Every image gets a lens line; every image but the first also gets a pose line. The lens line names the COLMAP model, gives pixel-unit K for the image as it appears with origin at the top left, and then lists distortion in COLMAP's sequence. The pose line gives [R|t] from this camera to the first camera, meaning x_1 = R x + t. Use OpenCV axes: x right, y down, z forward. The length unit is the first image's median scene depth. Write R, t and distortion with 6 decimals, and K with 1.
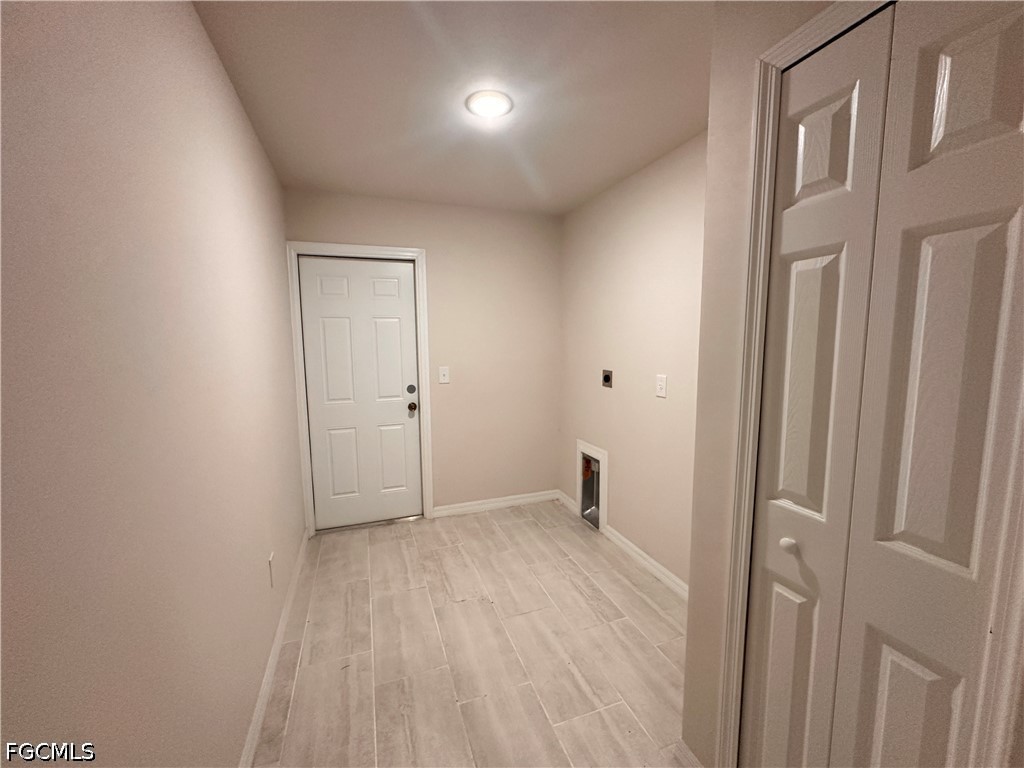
lens RADIAL K [[410.7, 0, 507.2], [0, 410.7, 382.8], [0, 0, 1]] dist [0.002323, 0.000381]
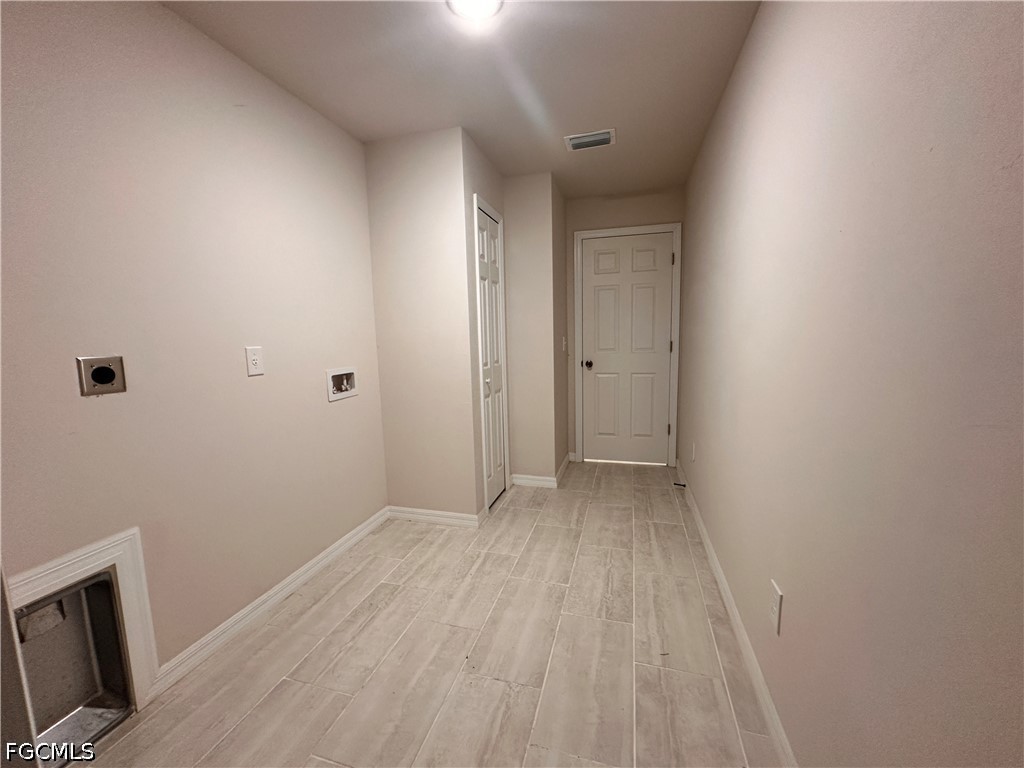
lens RADIAL K [[410.7, 0, 509.8], [0, 410.7, 384.3], [0, 0, 1]] dist [0.002323, 0.000381]
pose [[-0.809906, -0.044611, 0.584861, -0.557466], [0.092085, 0.975069, 0.201893, -0.074960], [-0.579286, 0.217371, -0.785606, 1.599549]]
